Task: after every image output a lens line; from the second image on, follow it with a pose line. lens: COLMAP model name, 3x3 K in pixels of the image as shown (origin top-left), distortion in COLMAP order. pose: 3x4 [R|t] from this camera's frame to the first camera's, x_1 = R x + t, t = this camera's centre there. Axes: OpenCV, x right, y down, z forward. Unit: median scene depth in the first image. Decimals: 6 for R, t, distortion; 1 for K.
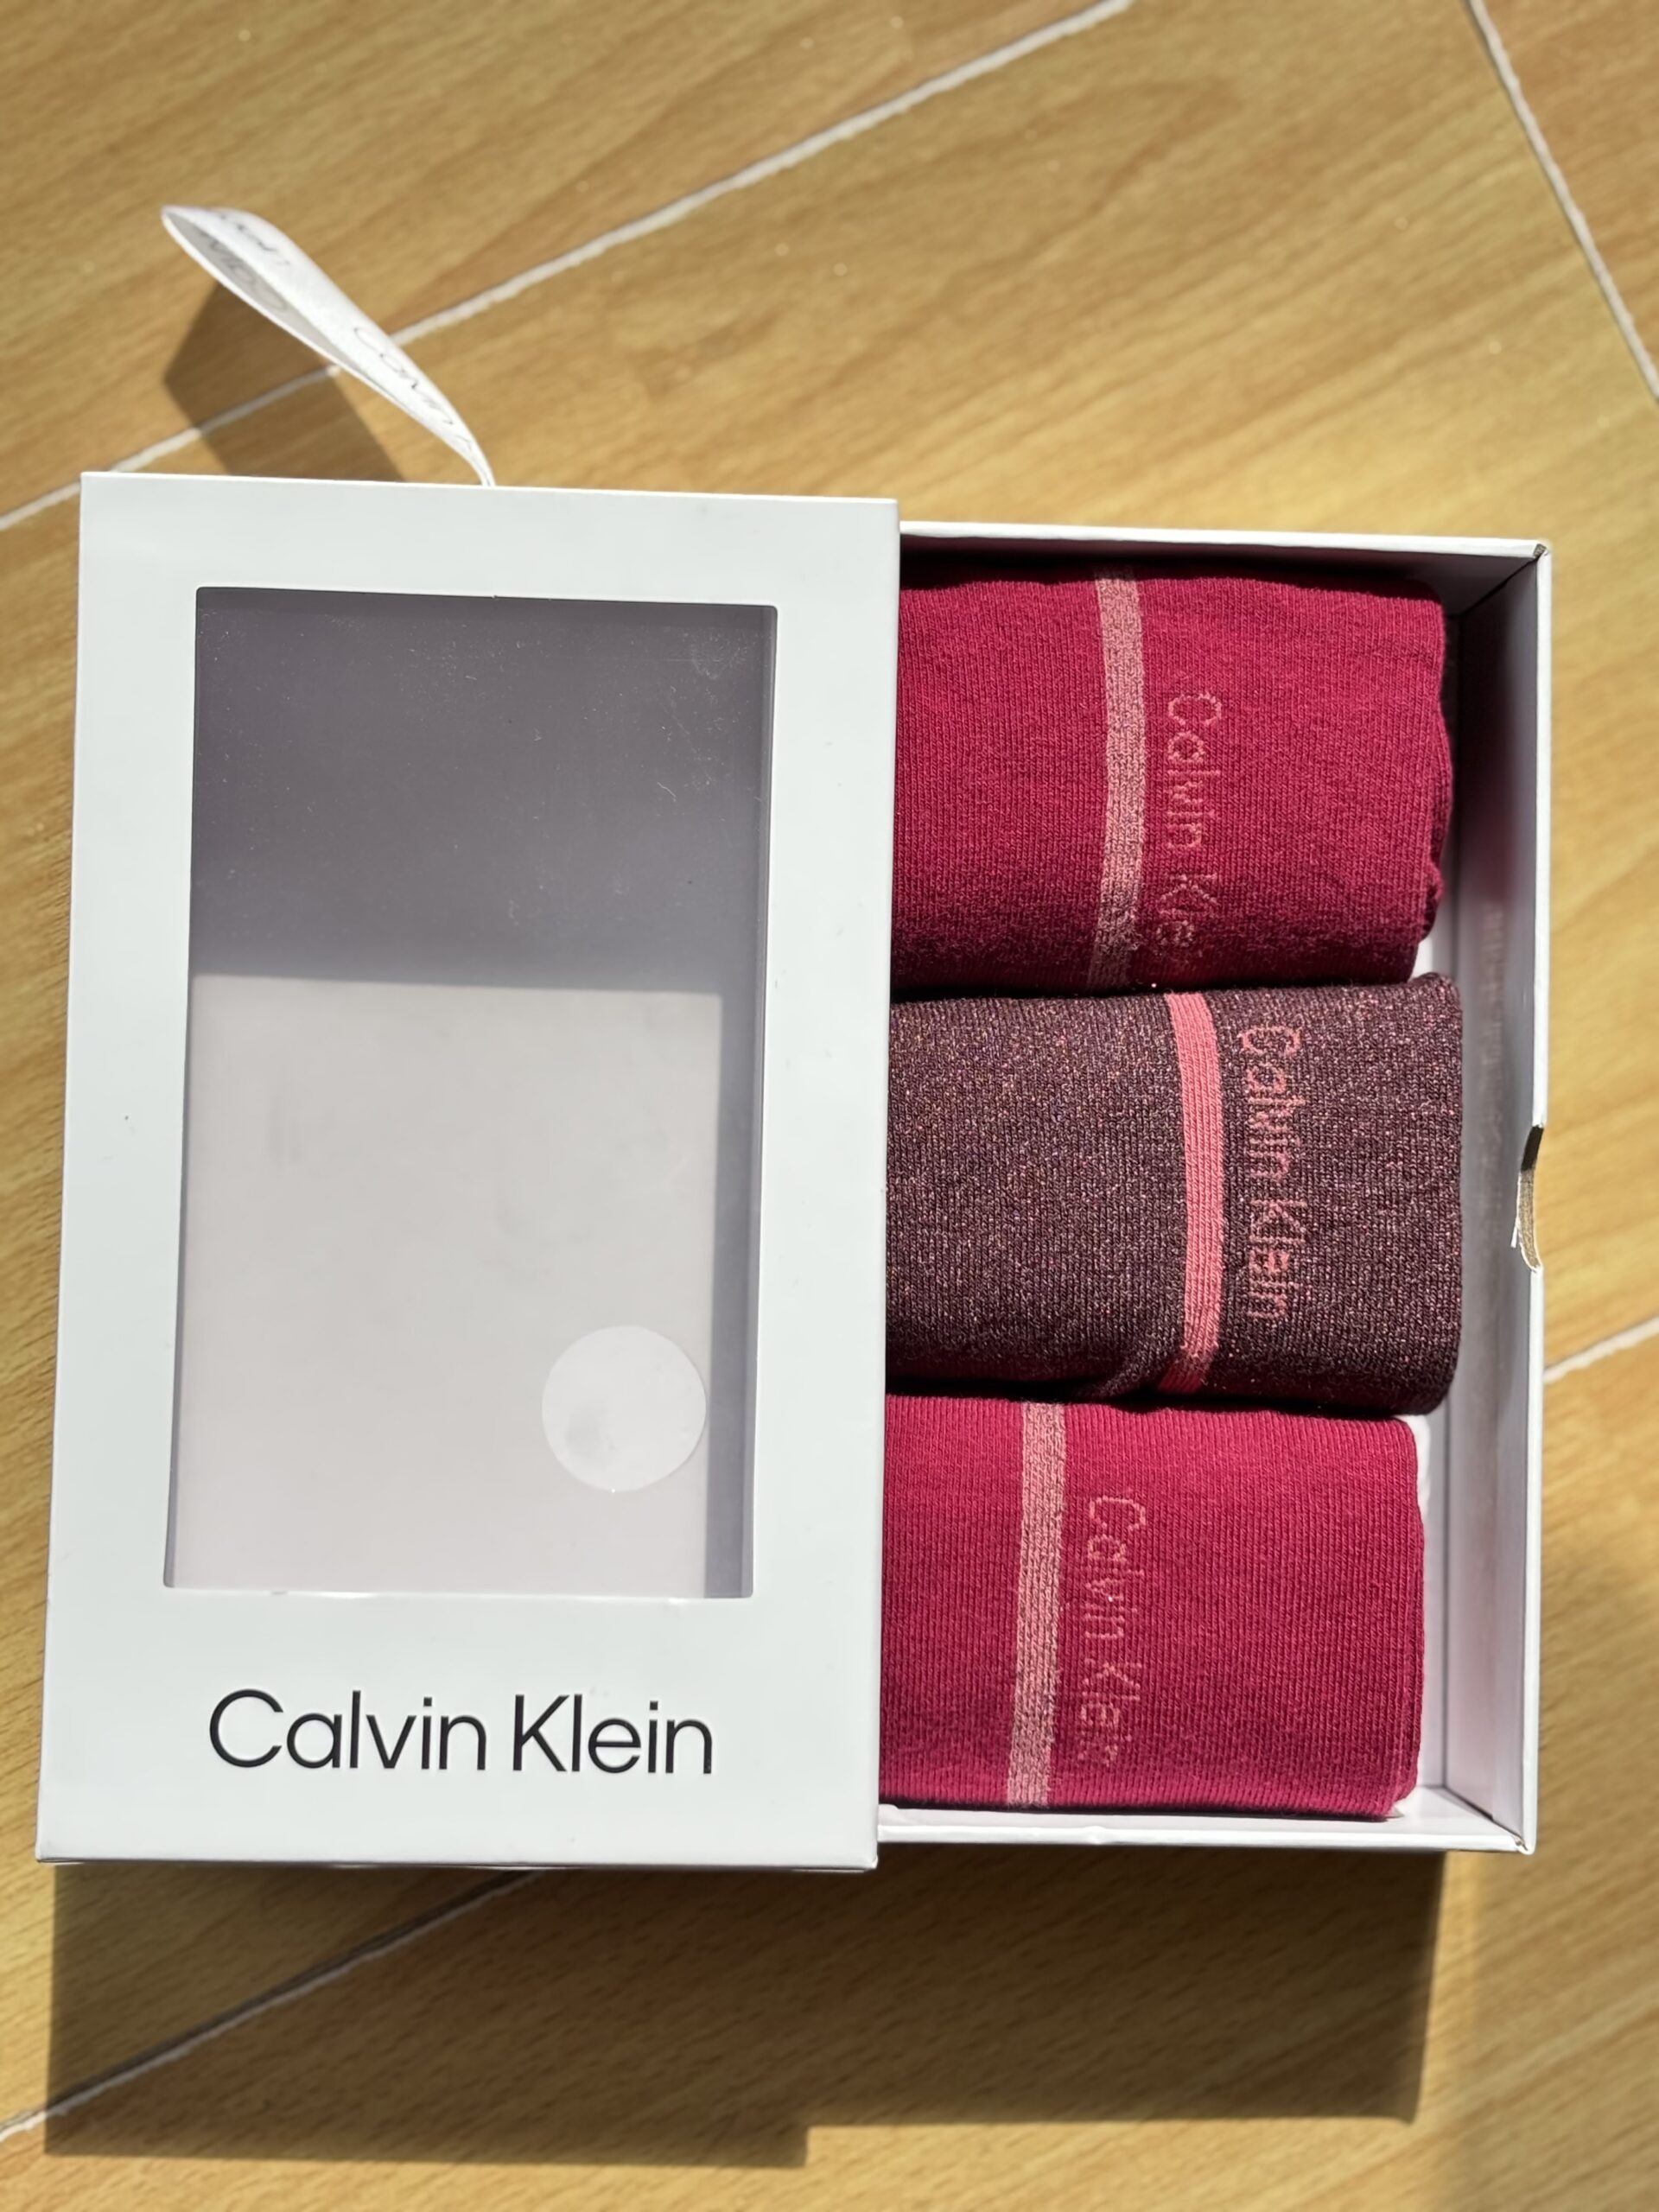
lens RADIAL K [[3570.1, 0, 868.9], [0, 3570.1, 1125.2], [0, 0, 1]] dist [0.252276, -1.056769]
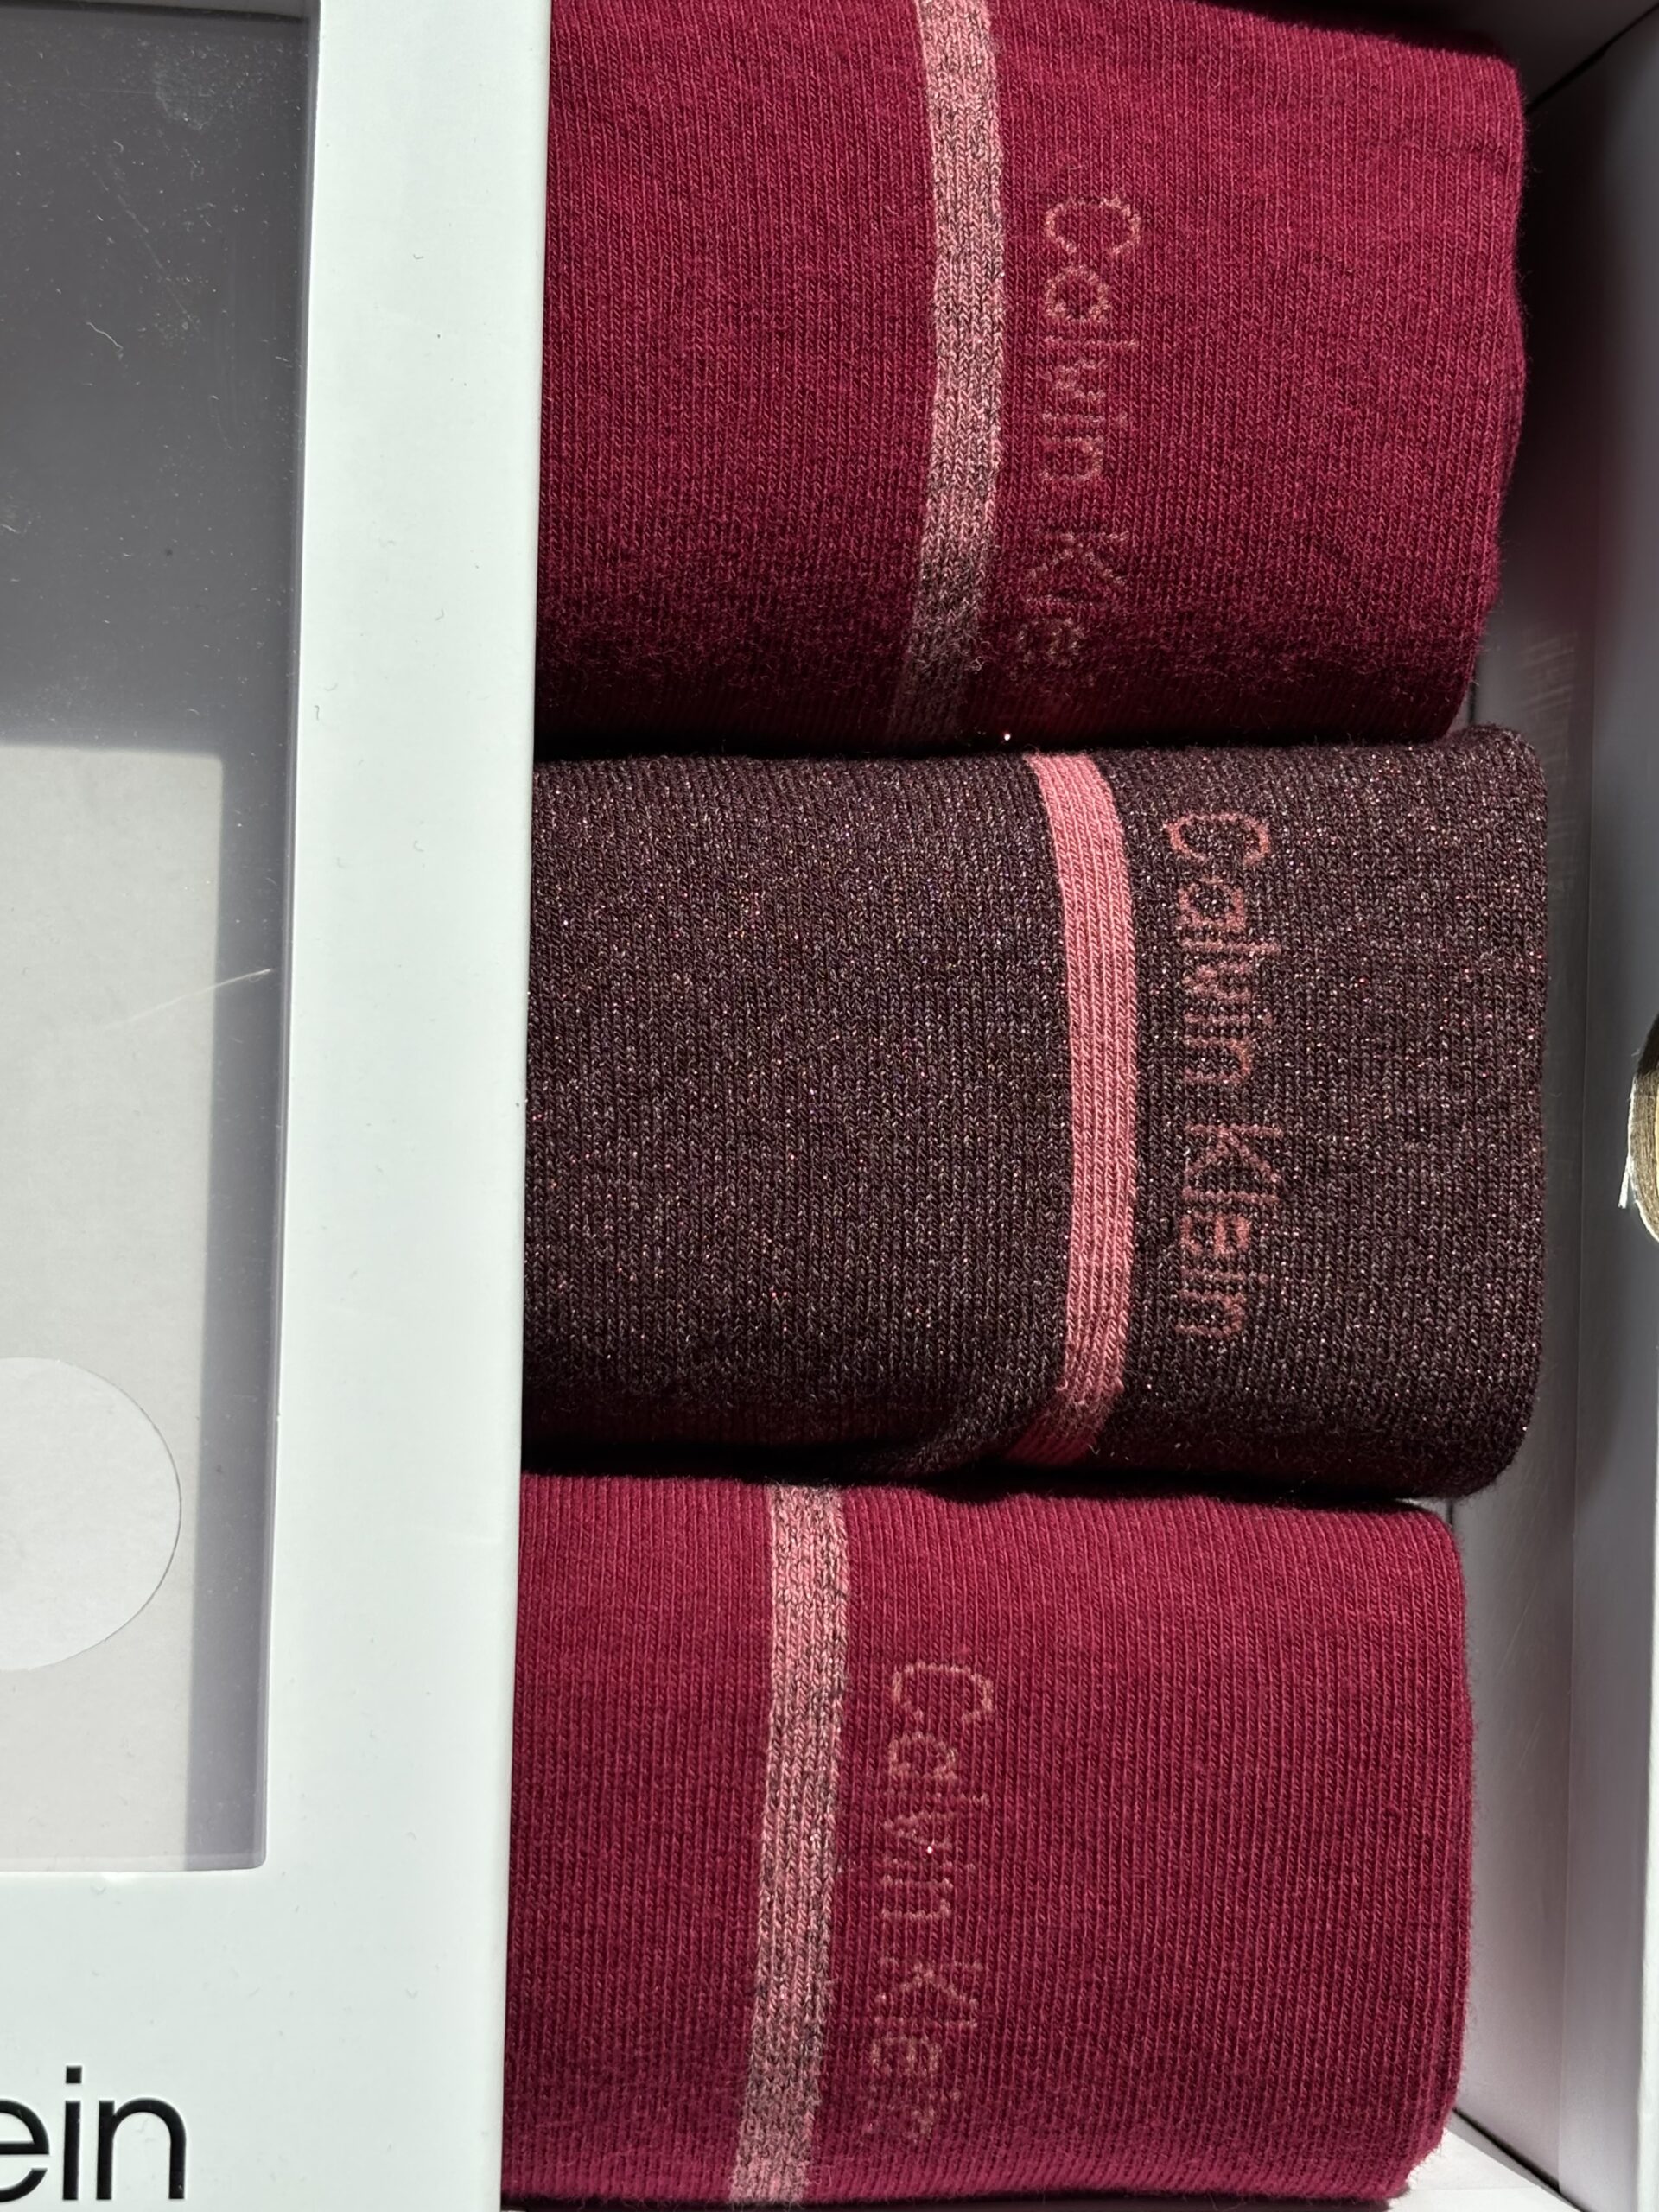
lens RADIAL K [[3570.1, 0, 868.9], [0, 3570.1, 1125.2], [0, 0, 1]] dist [0.252276, -1.056769]
pose [[0.993182, 0.005644, 0.116442, -0.006446], [-0.009161, 0.999517, 0.029697, 0.005039], [-0.116218, -0.030561, 0.992753, 0.453916]]
